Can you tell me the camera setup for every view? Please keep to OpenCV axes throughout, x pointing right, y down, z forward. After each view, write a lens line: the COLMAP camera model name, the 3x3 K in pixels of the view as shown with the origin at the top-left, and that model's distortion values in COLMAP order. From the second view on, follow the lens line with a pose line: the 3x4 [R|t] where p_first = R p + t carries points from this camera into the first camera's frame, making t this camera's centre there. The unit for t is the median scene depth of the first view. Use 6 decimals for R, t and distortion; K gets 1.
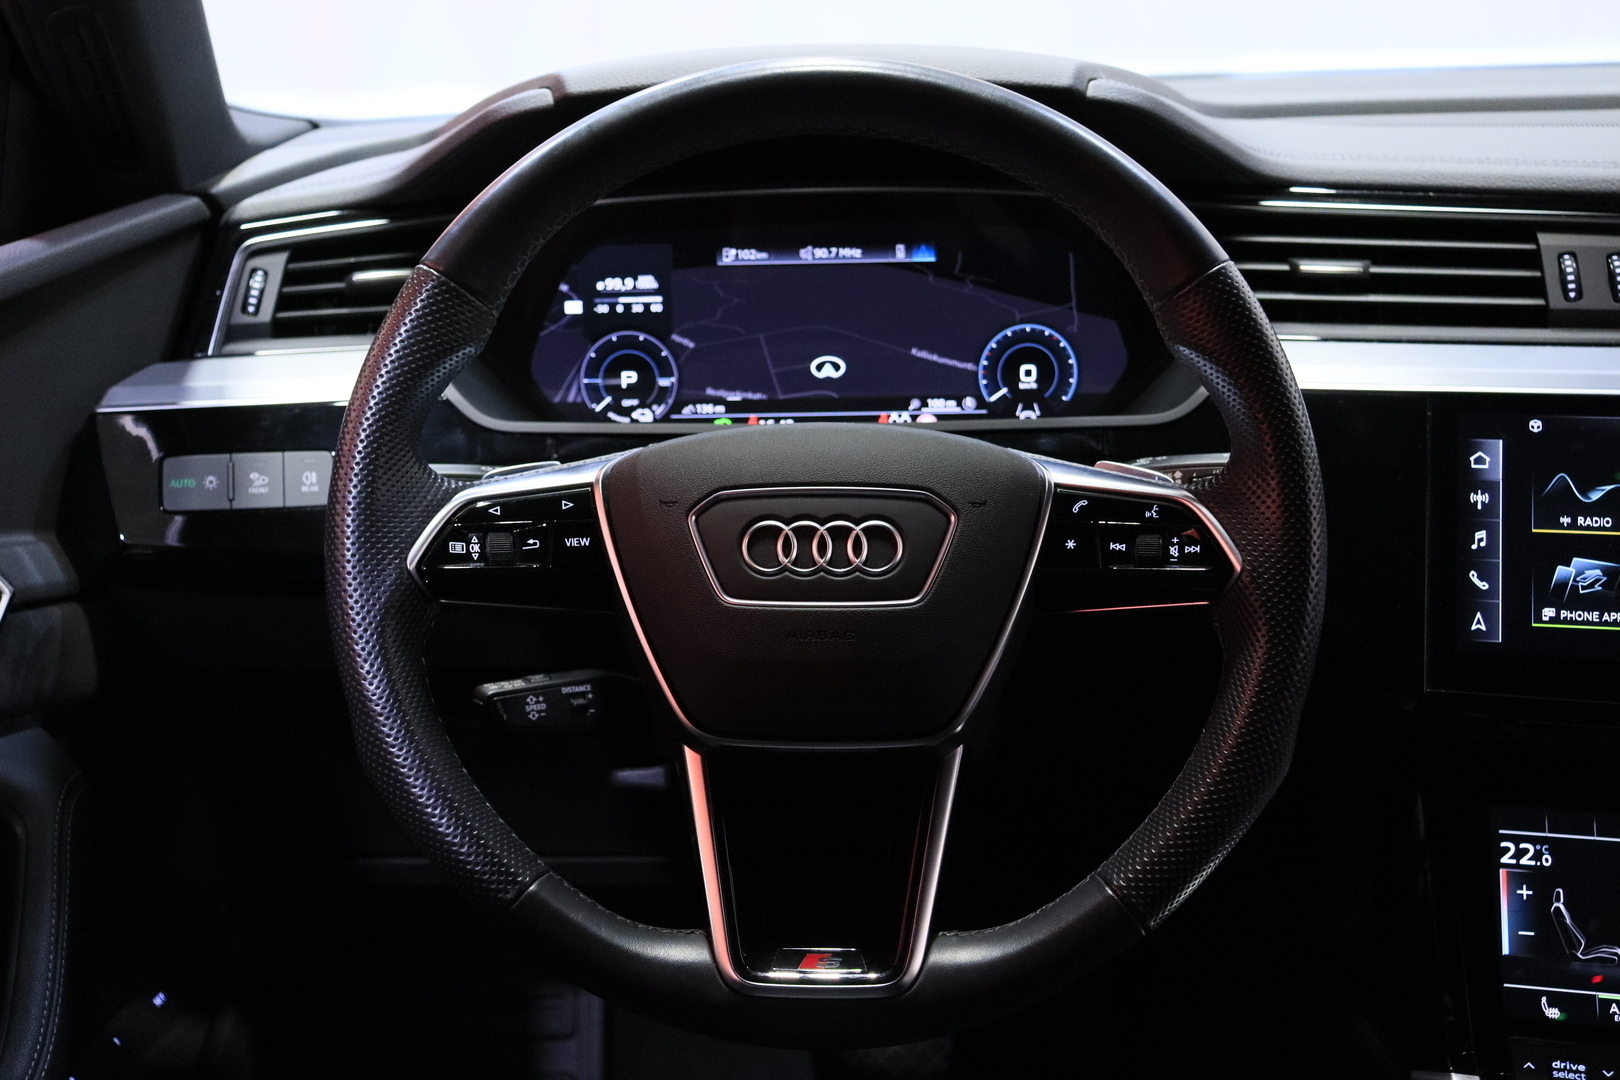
lens RADIAL K [[2073.6, 0, 810.0], [0, 2073.6, 540.0], [0, 0, 1]] dist [0.002107, 0.109449]
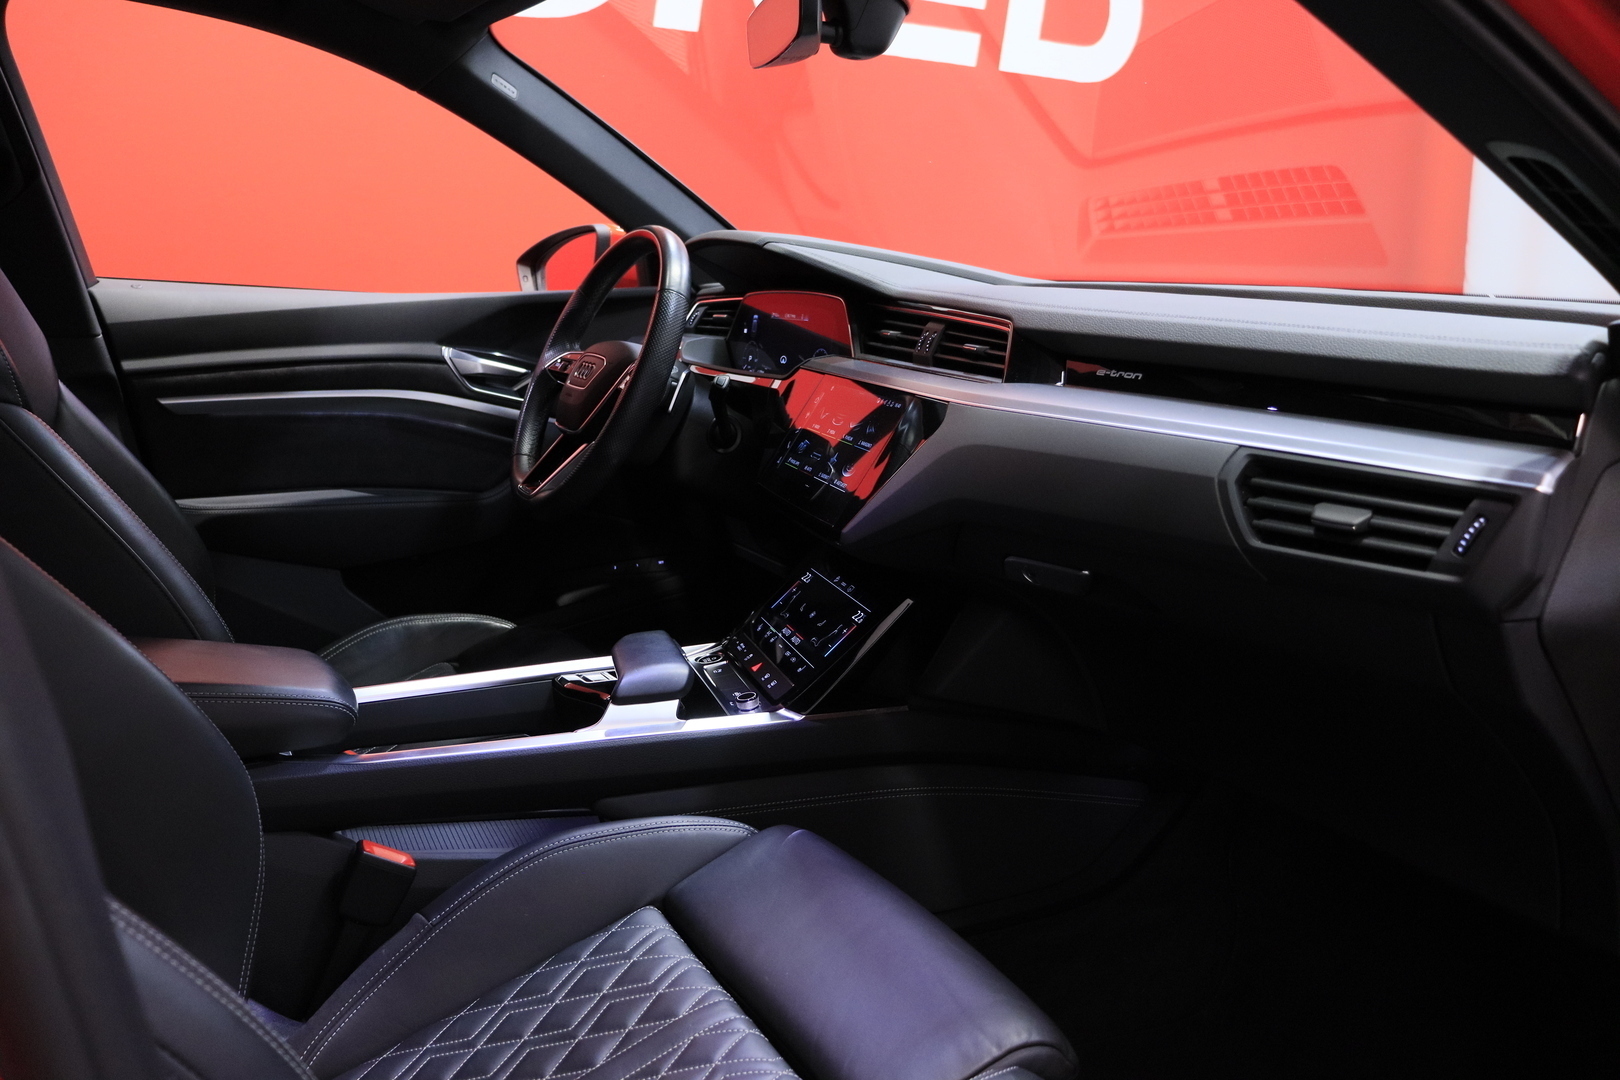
lens RADIAL K [[1339.5, 0, 810.0], [0, 1339.5, 540.0], [0, 0, 1]] dist [-0.185085, 0.184134]
pose [[0.457368, 0.193860, -0.867890, 1.513542], [-0.292437, 0.954458, 0.059086, 0.023446], [0.839819, 0.226779, 0.493230, 0.254097]]
